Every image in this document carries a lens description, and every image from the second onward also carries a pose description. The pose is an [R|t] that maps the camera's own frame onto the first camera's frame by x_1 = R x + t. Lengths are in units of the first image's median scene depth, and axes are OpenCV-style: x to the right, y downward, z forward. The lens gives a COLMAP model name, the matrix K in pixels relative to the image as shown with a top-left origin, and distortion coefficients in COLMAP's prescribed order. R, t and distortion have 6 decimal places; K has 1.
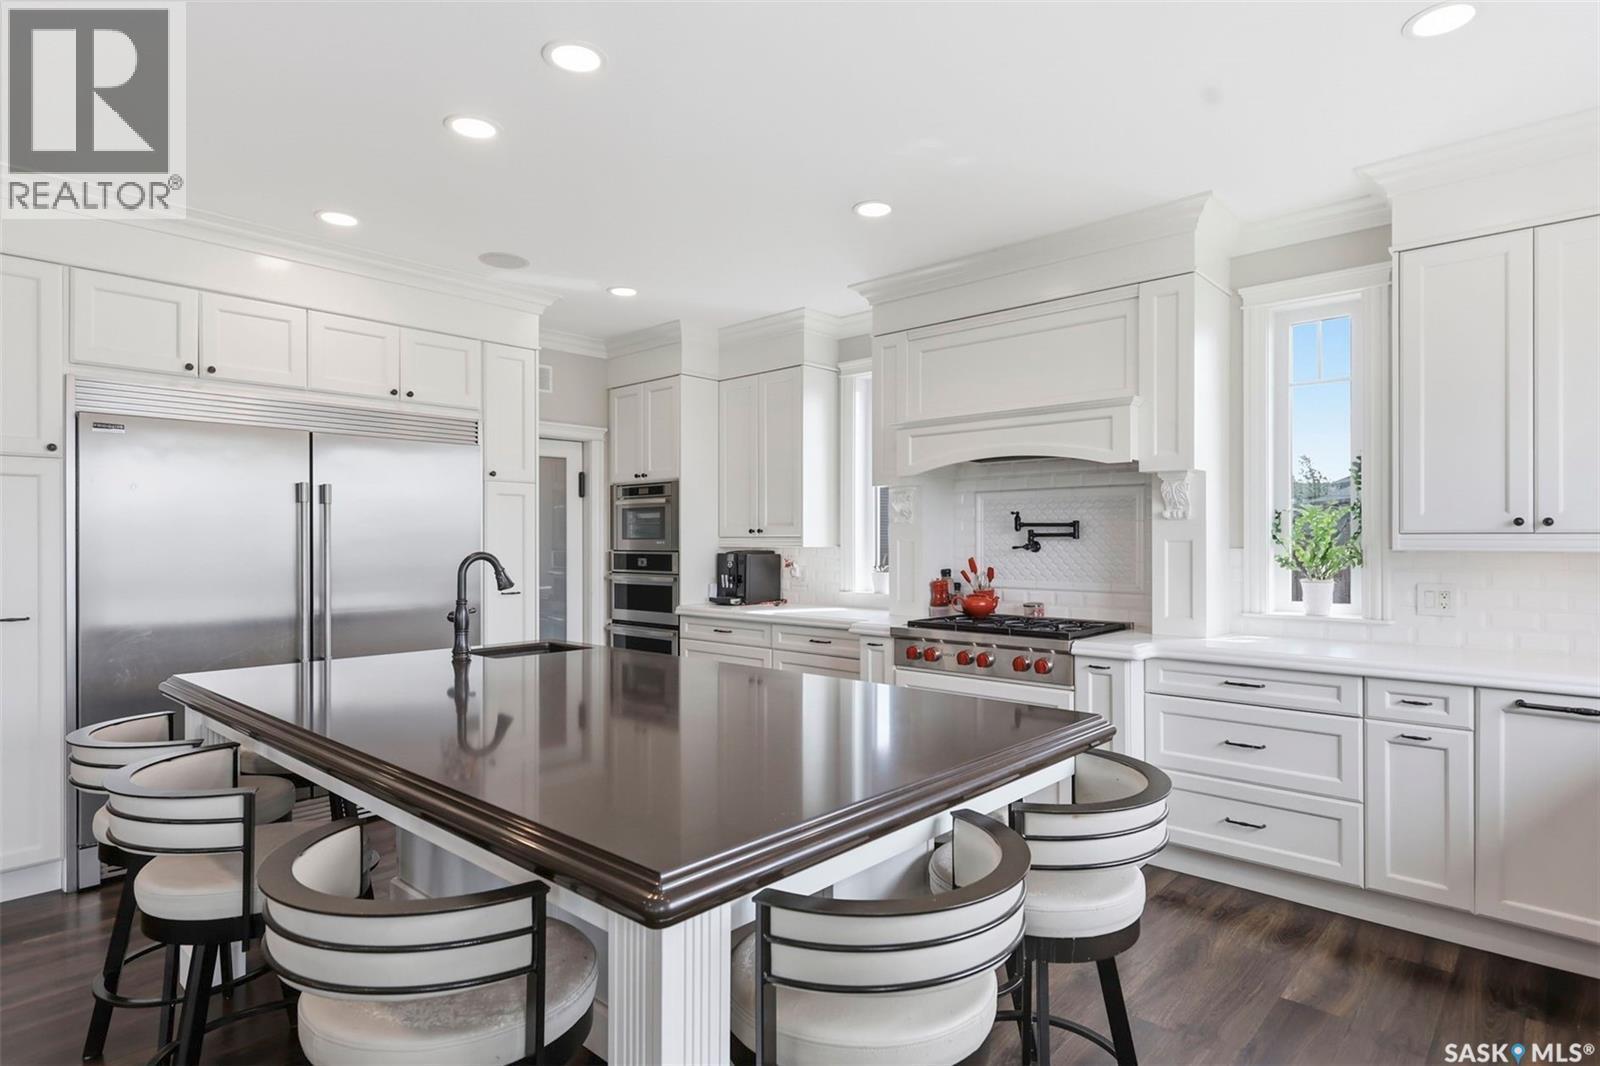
lens RADIAL K [[852.4, 0, 805.4], [0, 852.4, 537.8], [0, 0, 1]] dist [0.003792, 0.000687]
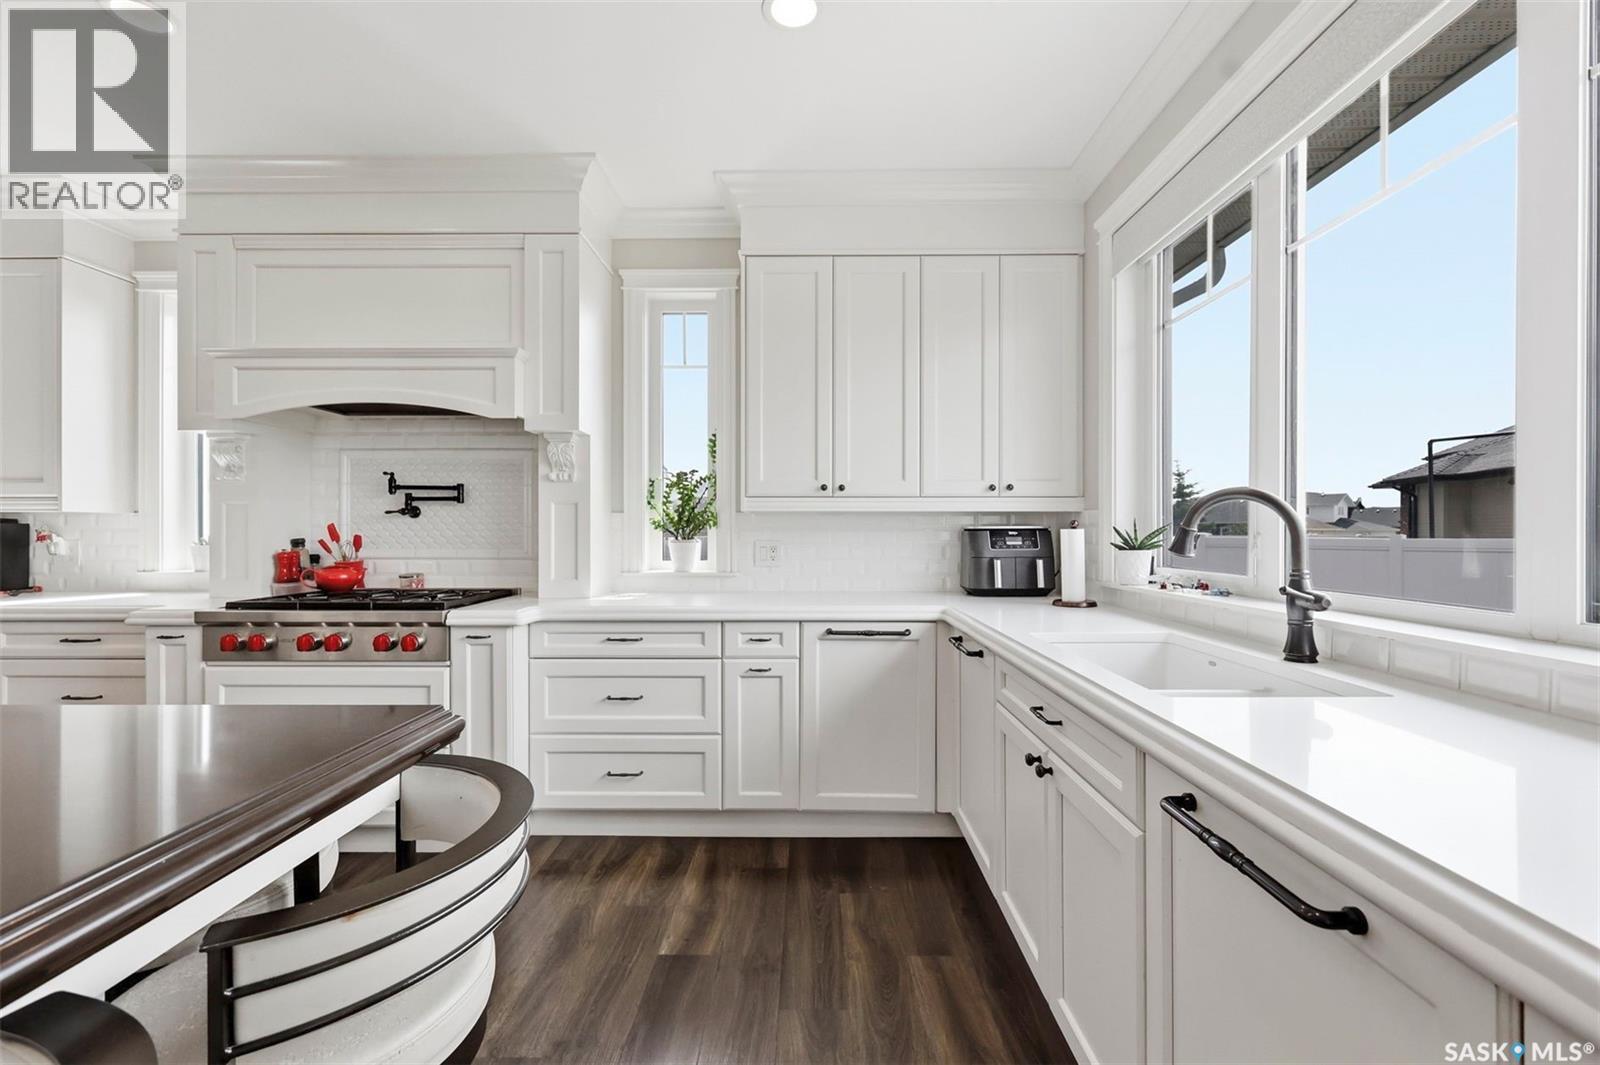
lens RADIAL K [[699.3, 0, 801.2], [0, 699.3, 530.1], [0, 0, 1]] dist [0.002676, 0.000196]
pose [[0.747216, -0.000327, 0.664581, 0.096592], [-0.002587, 0.999991, 0.003400, 0.031340], [-0.664576, -0.004260, 0.747208, 0.195274]]
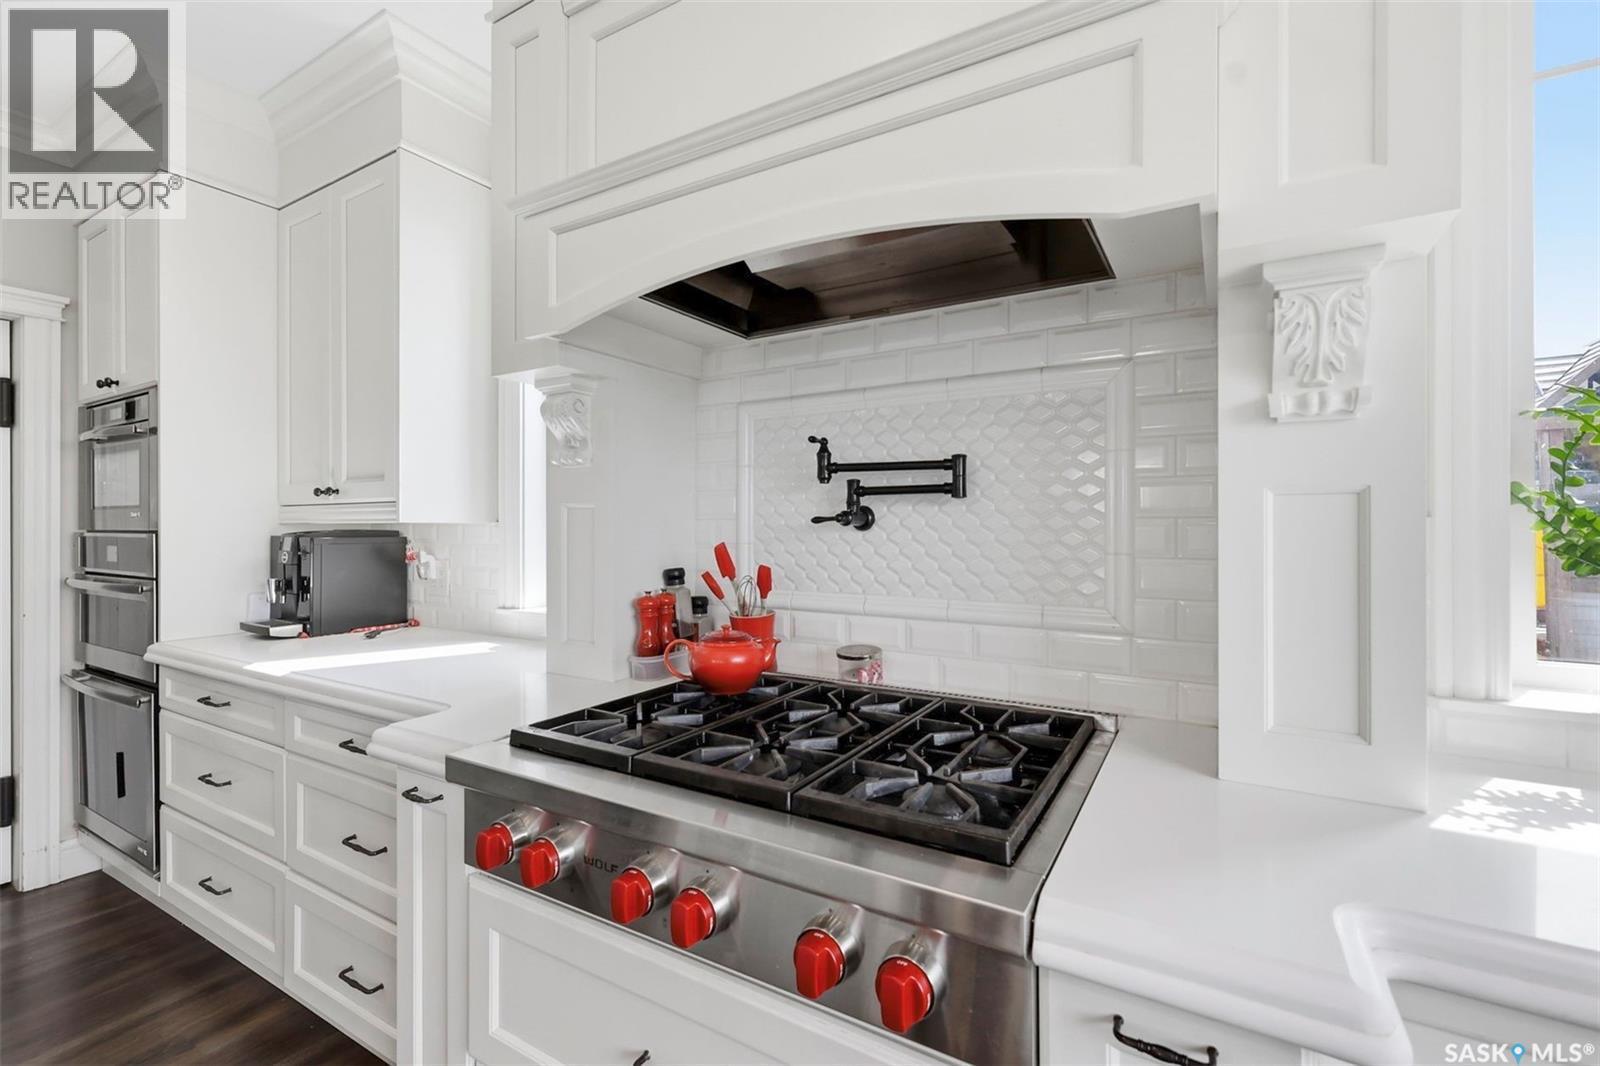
lens RADIAL K [[699.3, 0, 801.2], [0, 699.3, 530.6], [0, 0, 1]] dist [0.002676, 0.000196]
pose [[0.980114, -0.000688, 0.198434, 0.197714], [-0.001021, 0.999963, 0.008508, 0.016373], [-0.198433, -0.008541, 0.980077, 0.773616]]
